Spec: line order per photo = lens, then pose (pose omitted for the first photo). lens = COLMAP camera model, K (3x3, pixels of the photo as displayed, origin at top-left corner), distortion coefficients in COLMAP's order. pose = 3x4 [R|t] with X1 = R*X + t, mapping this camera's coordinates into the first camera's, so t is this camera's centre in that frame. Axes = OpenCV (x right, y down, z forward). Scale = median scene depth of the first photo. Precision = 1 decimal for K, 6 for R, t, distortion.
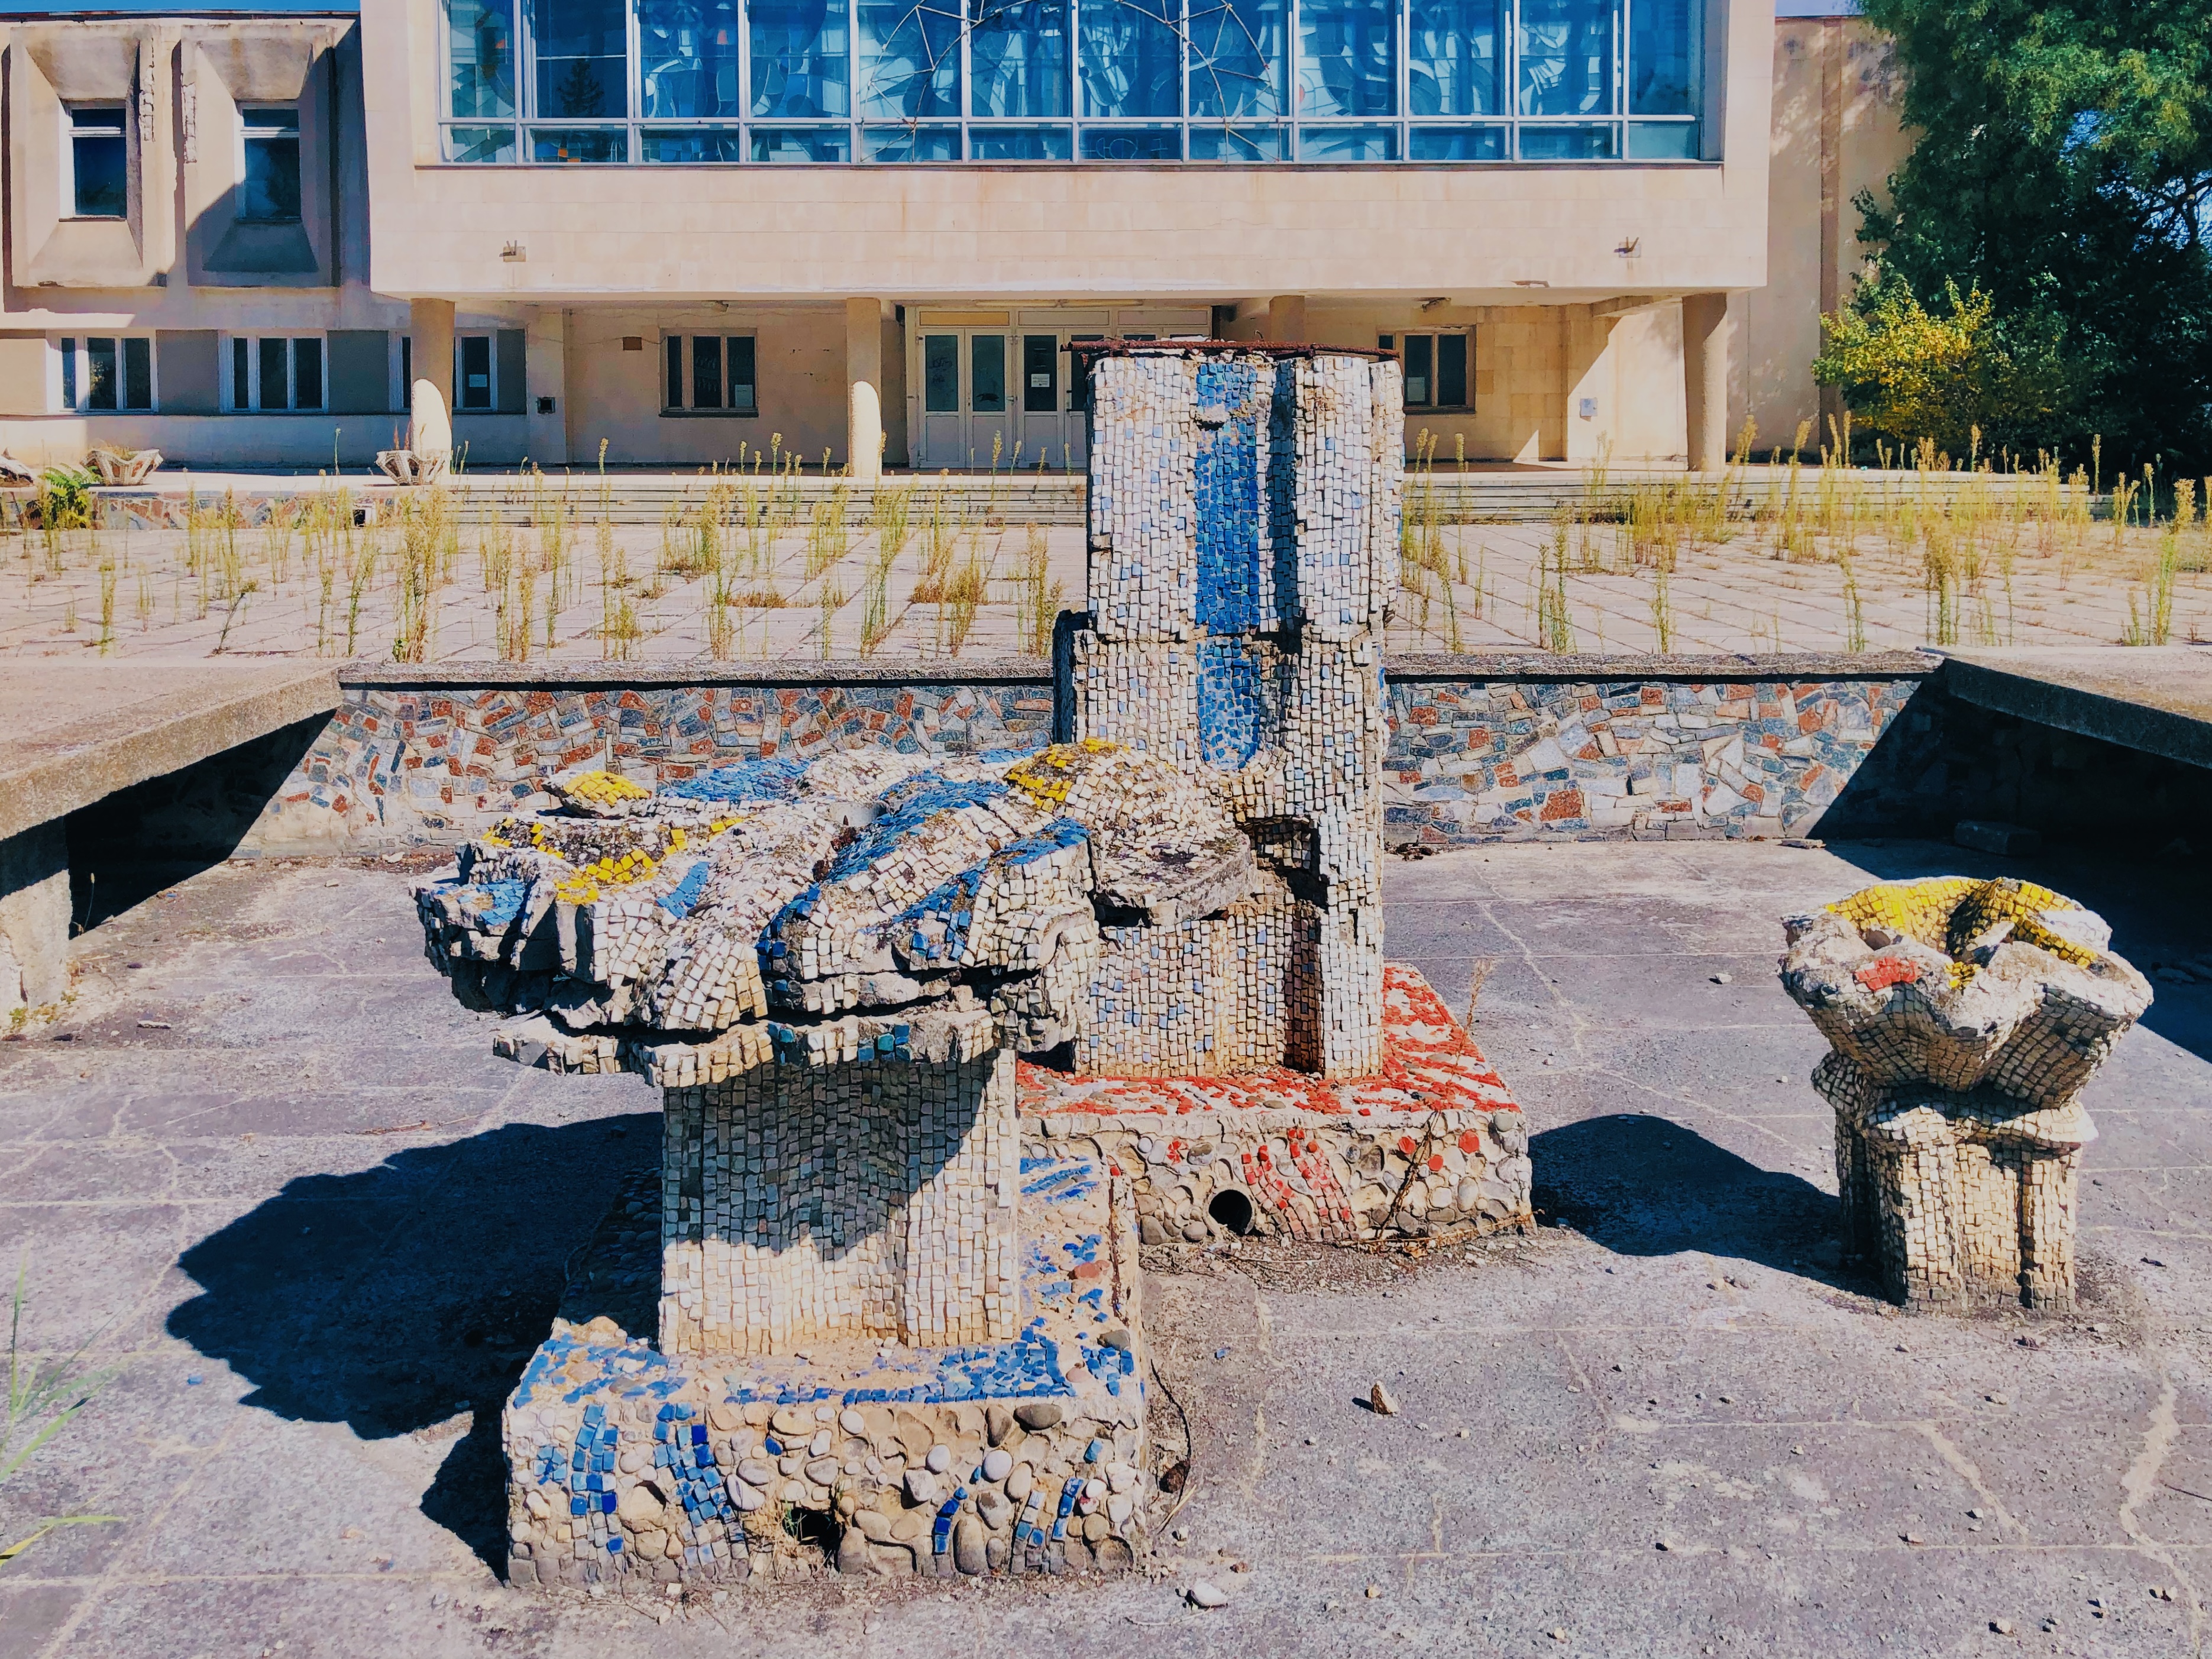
lens RADIAL K [[1832.6, 0, 1089.7], [0, 1832.6, 479.7], [0, 0, 1]] dist [0.020380, -0.010269]
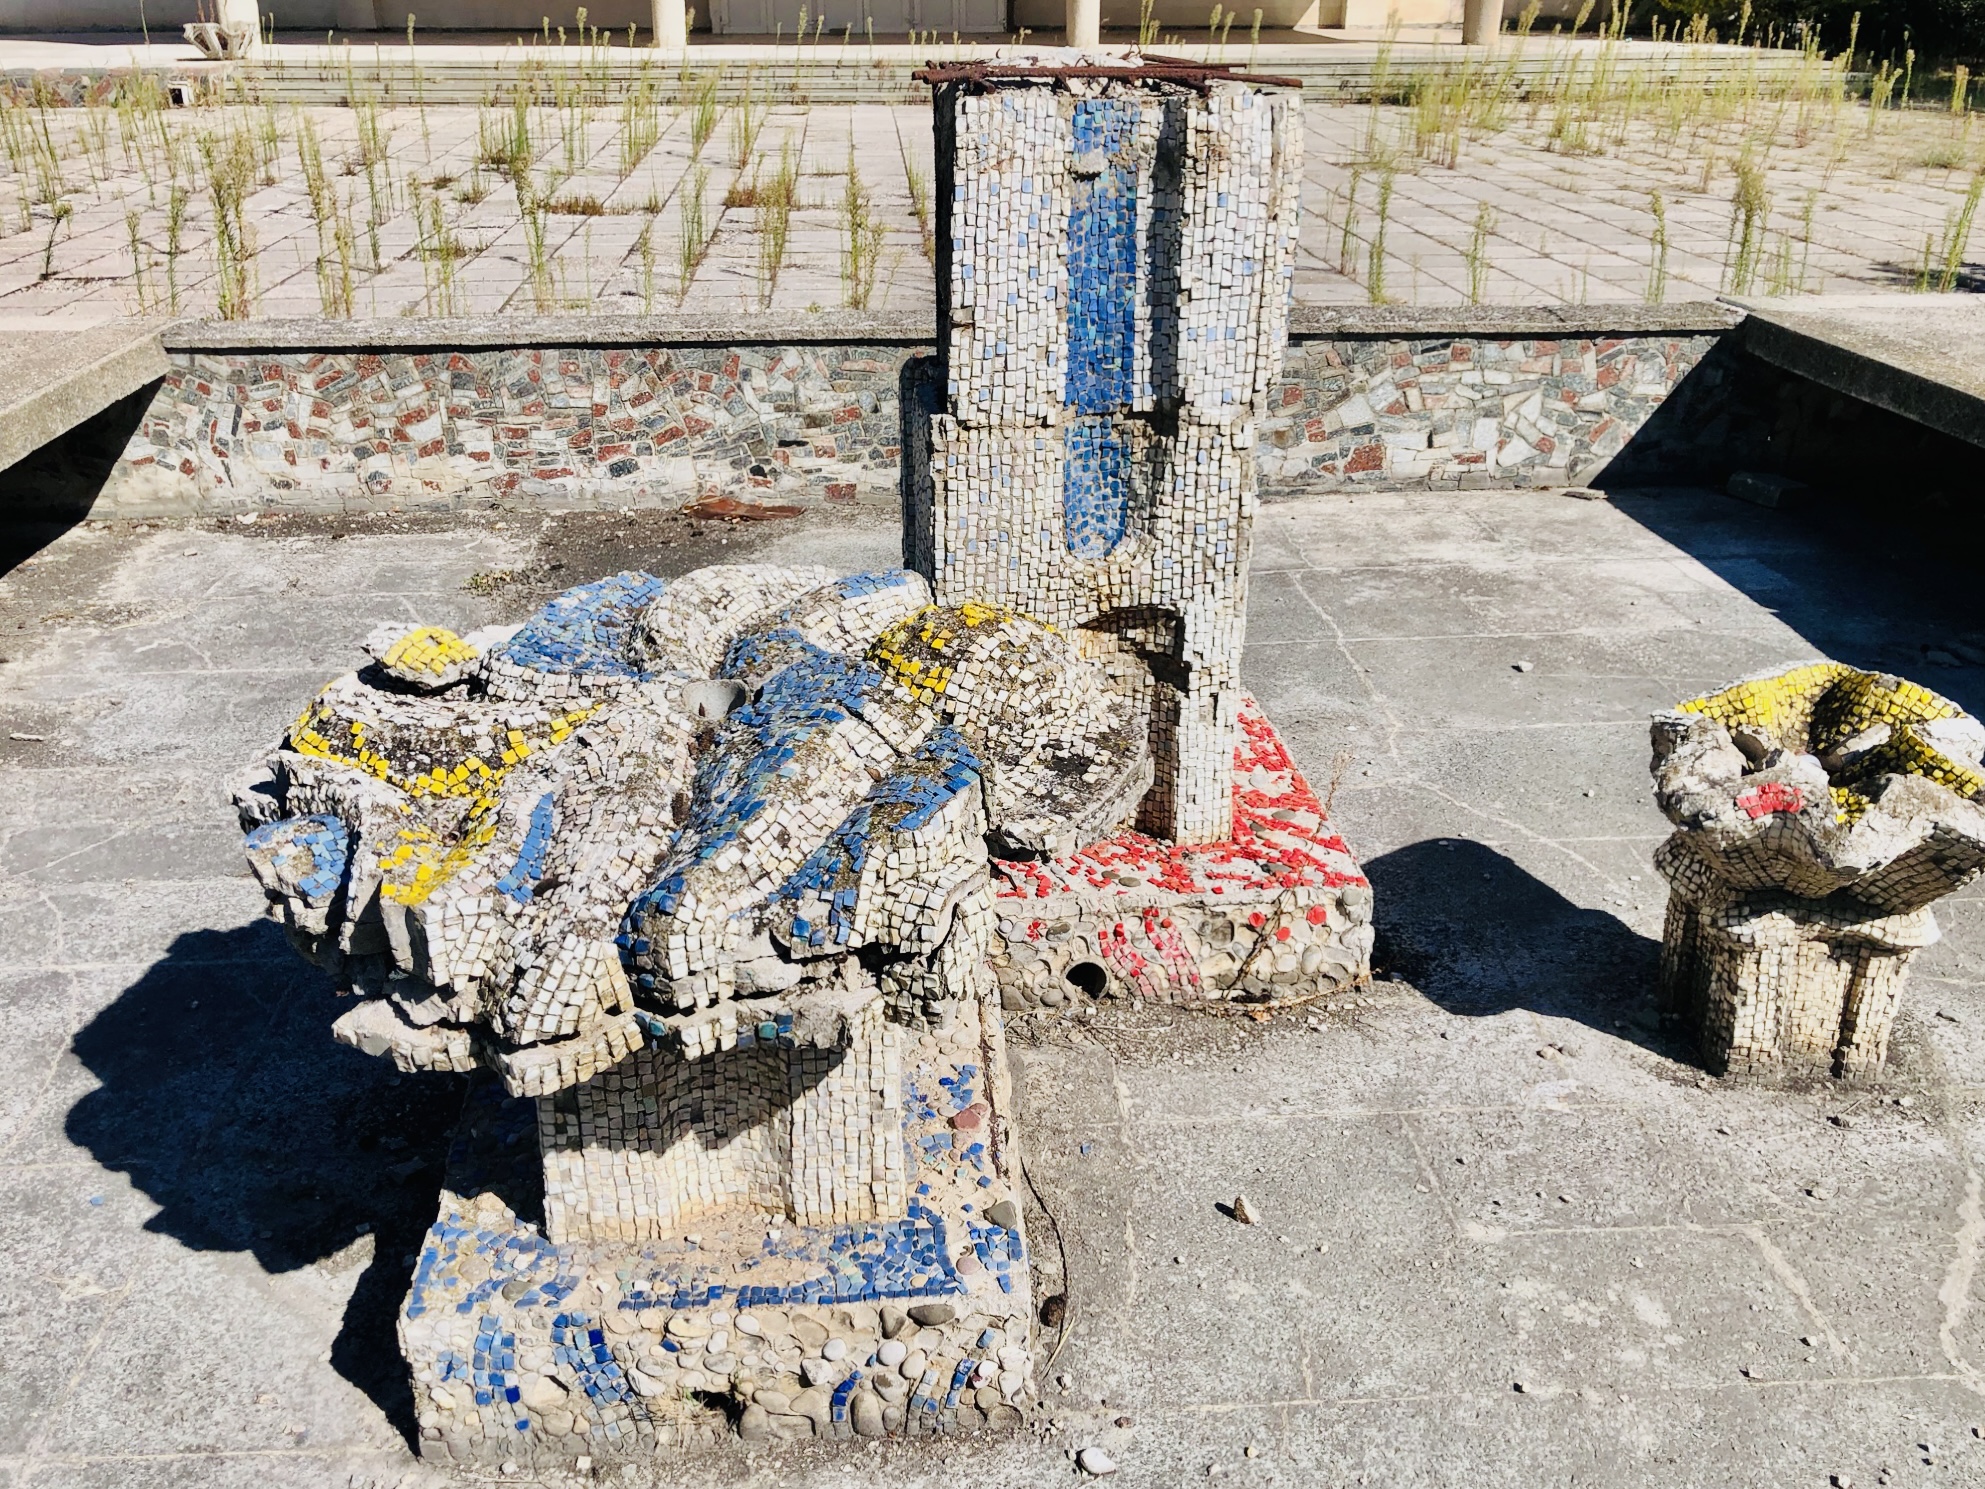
lens RADIAL K [[1582.5, 0, 941.2], [0, 1582.5, 664.5], [0, 0, 1]] dist [0.010916, 0.004953]
pose [[0.999337, -0.013055, 0.034002, -0.032221], [-0.000807, 0.925387, 0.379023, -0.103536], [-0.036413, -0.378799, 0.924762, 0.221980]]
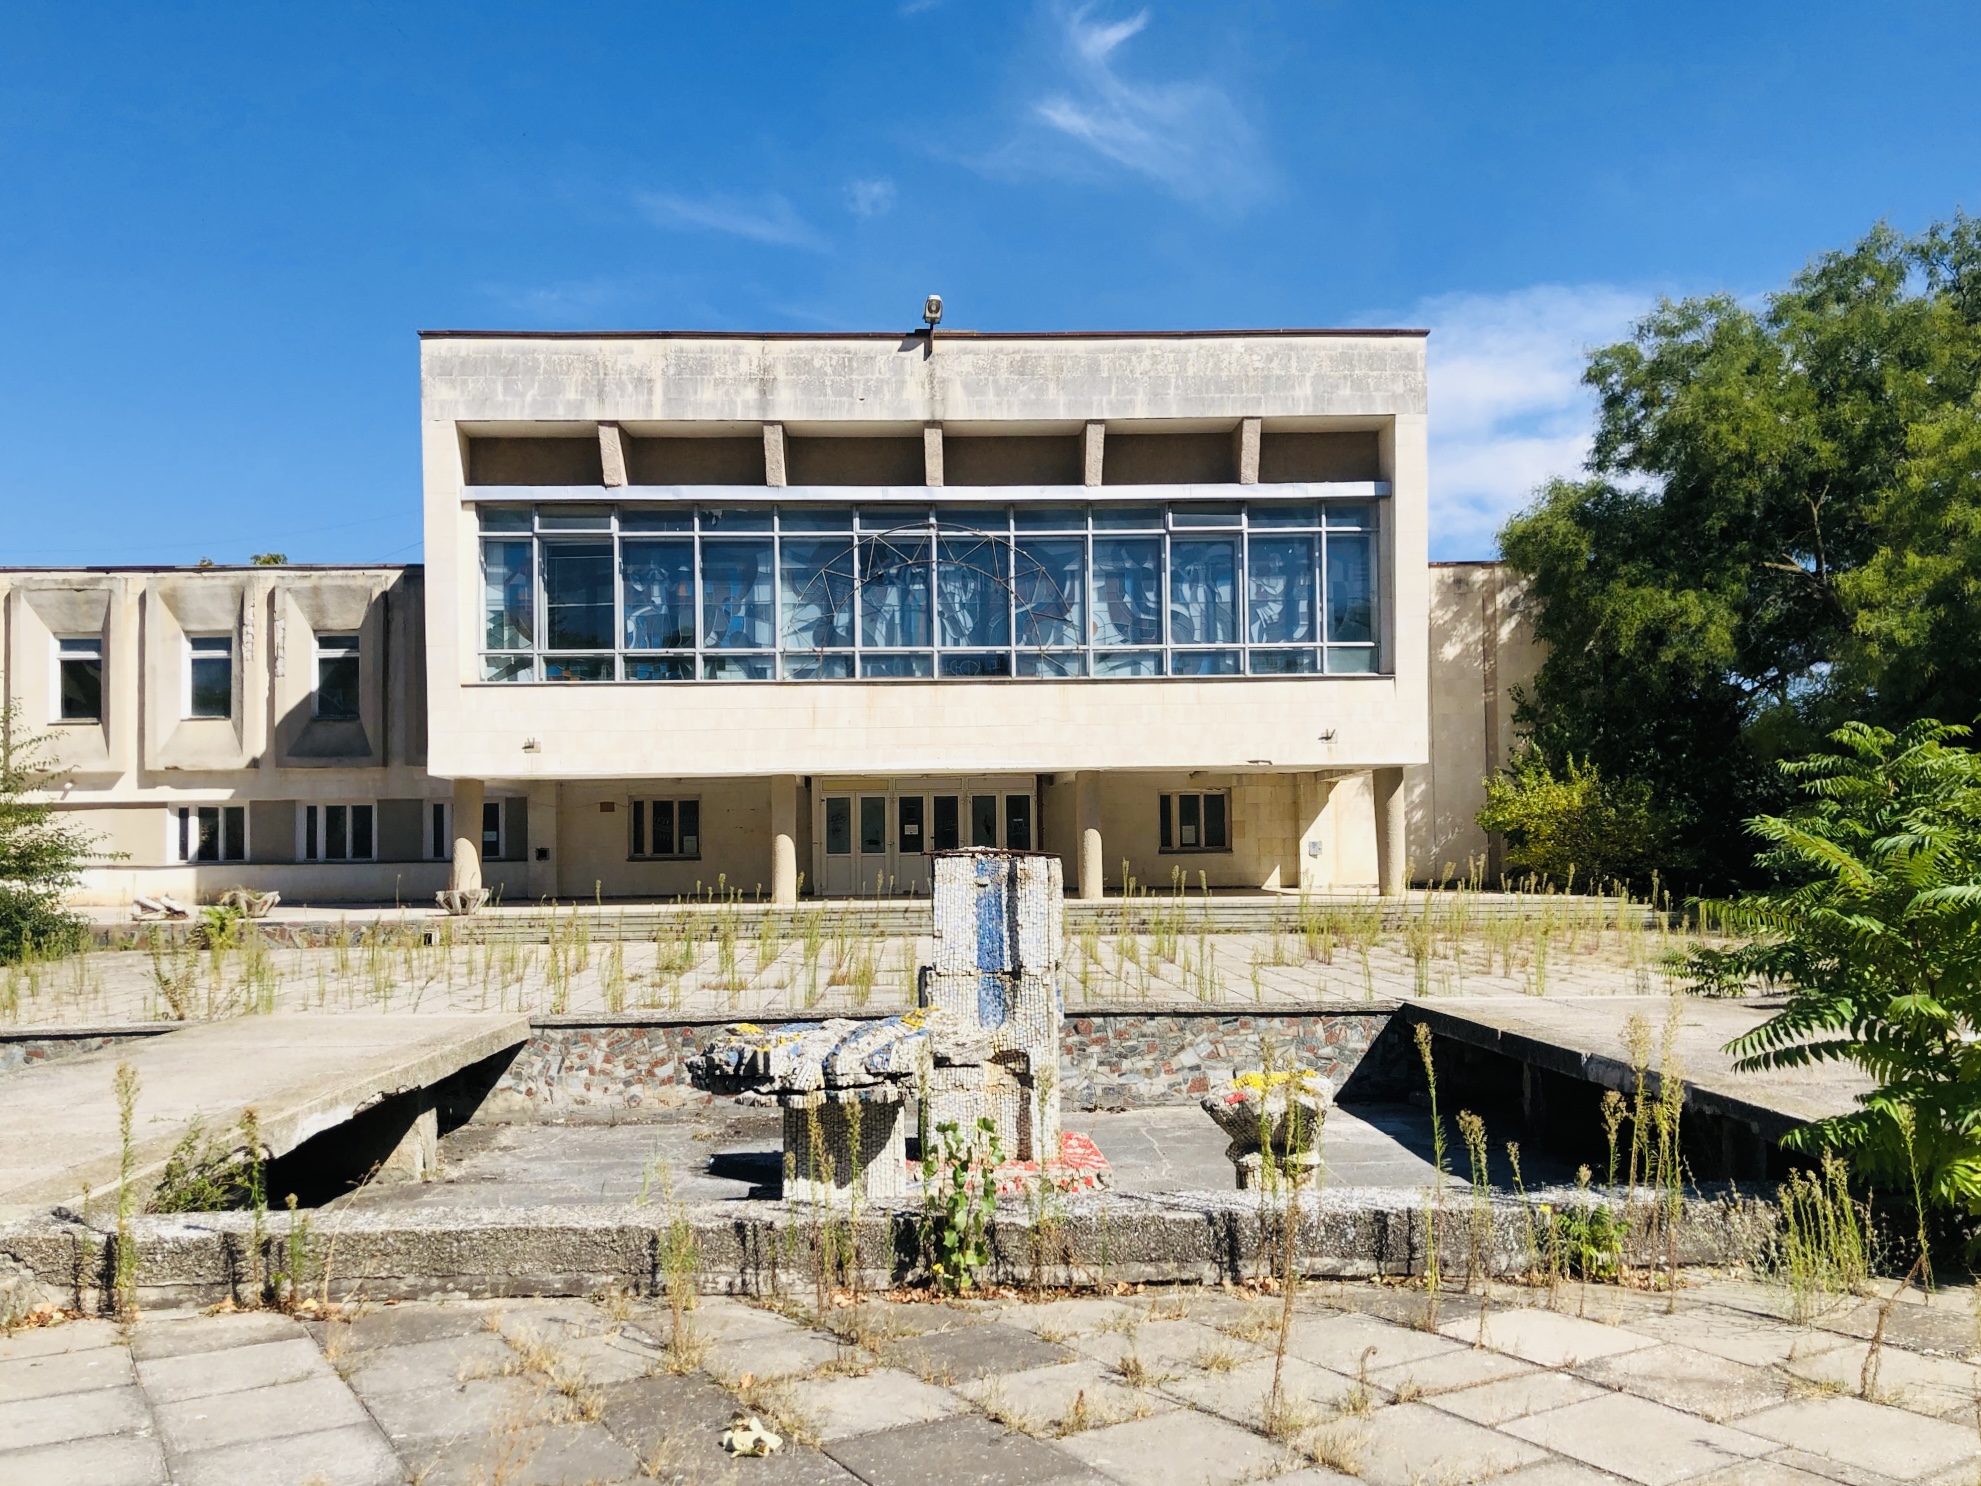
lens RADIAL K [[1584.3, 0, 991.6], [0, 1584.3, 789.3], [0, 0, 1]] dist [0.010764, -0.004346]
pose [[0.999665, -0.008476, 0.024462, 0.027216], [0.010201, 0.997405, -0.071268, -0.010760], [-0.023795, 0.071493, 0.997157, -1.083613]]
